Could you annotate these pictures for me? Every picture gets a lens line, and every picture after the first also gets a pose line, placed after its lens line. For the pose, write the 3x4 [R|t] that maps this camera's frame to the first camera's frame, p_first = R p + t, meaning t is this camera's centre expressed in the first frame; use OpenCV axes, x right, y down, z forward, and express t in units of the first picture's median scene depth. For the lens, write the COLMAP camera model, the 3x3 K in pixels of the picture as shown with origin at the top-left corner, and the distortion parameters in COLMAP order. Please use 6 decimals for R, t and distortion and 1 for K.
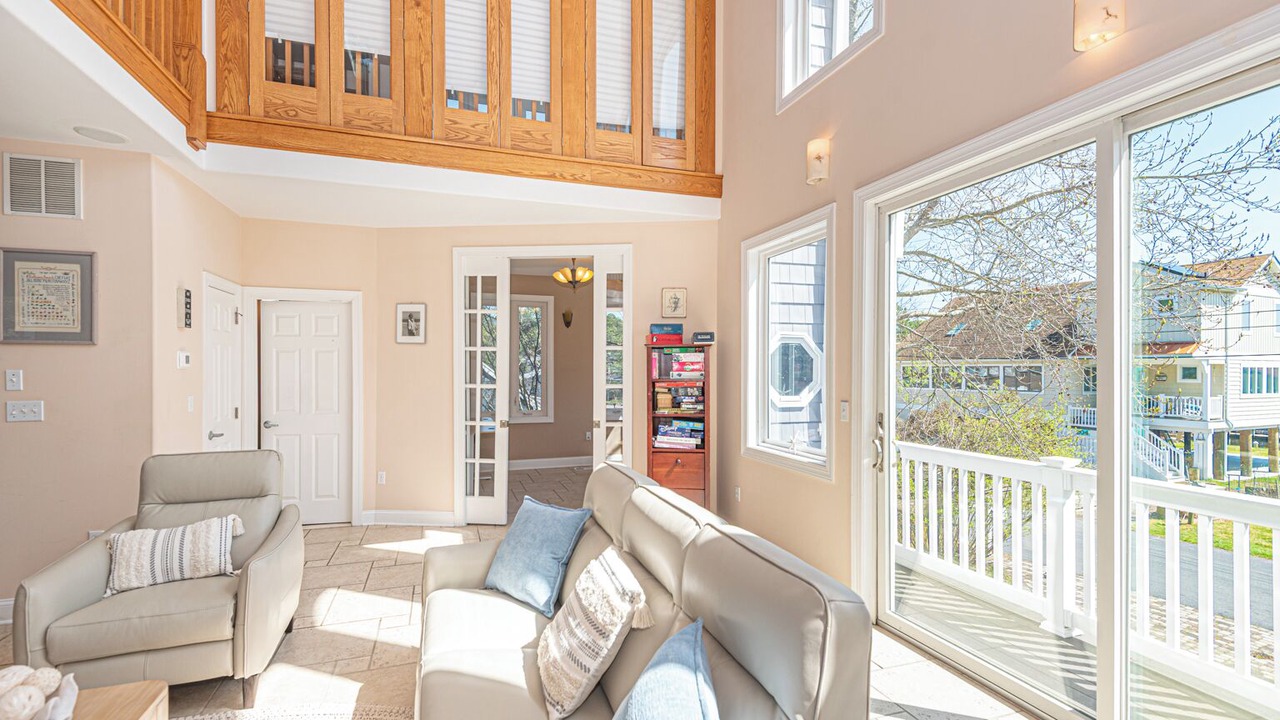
lens RADIAL K [[575.3, 0, 644.4], [0, 575.3, 366.1], [0, 0, 1]] dist [0.016933, -0.008546]
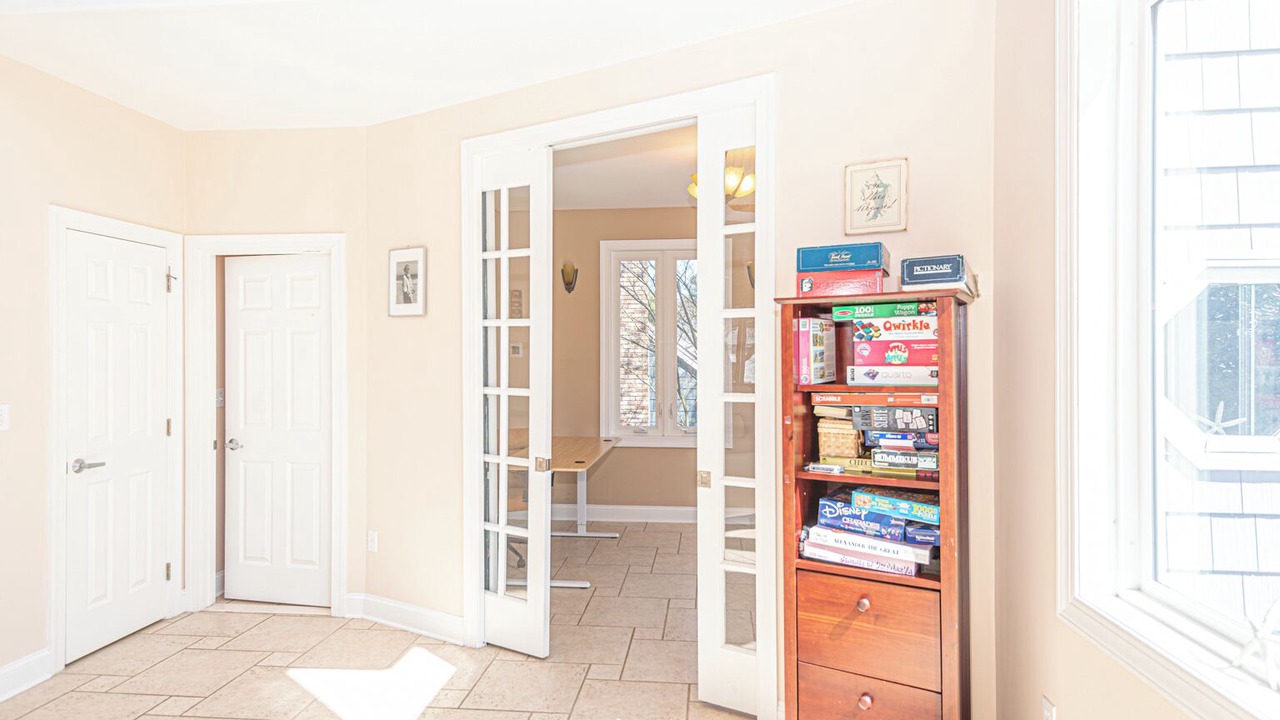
lens RADIAL K [[729.6, 0, 612.7], [0, 729.6, 351.8], [0, 0, 1]] dist [0.017803, -0.000803]
pose [[0.899669, -0.006044, -0.436530, 0.118509], [0.003836, 0.999975, -0.005939, 0.002135], [0.436555, 0.003669, 0.899670, 0.482702]]
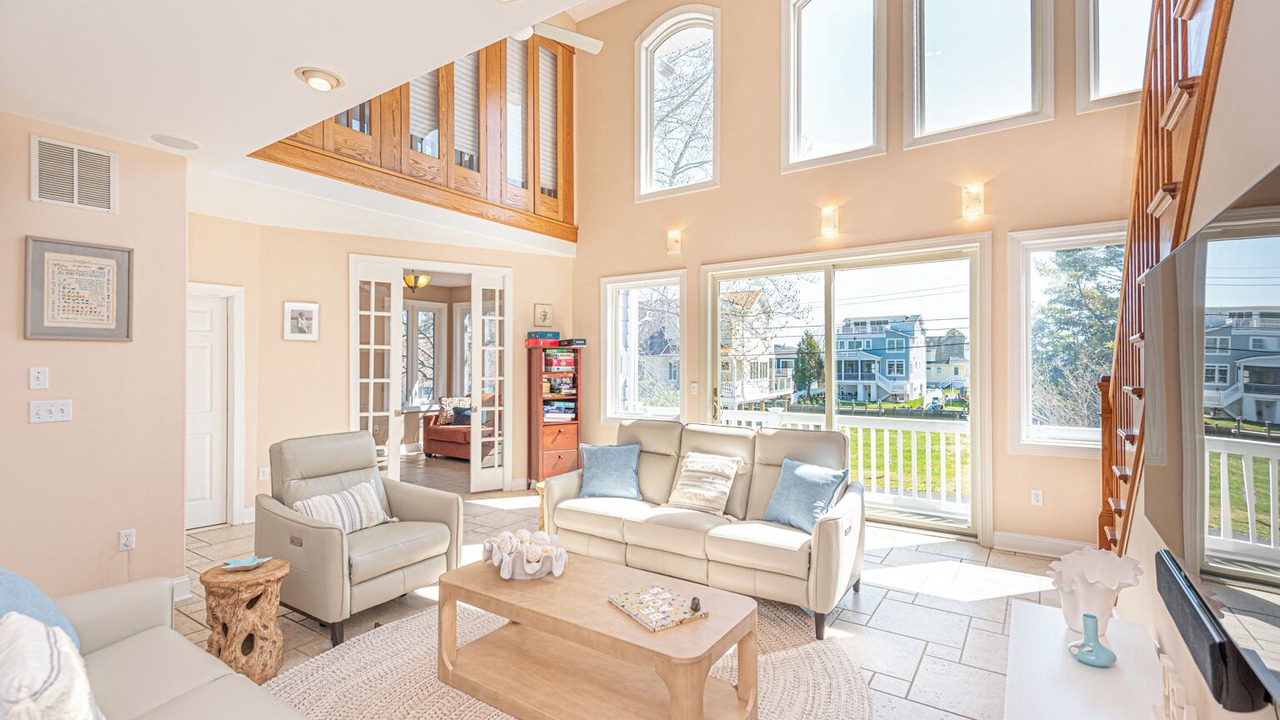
lens RADIAL K [[575.3, 0, 637.7], [0, 575.3, 353.9], [0, 0, 1]] dist [0.016933, -0.008546]
pose [[0.803617, 0.008175, 0.595090, -0.608576], [-0.000543, 0.999915, -0.013003, -0.002512], [-0.595146, 0.010126, 0.803554, -0.226939]]
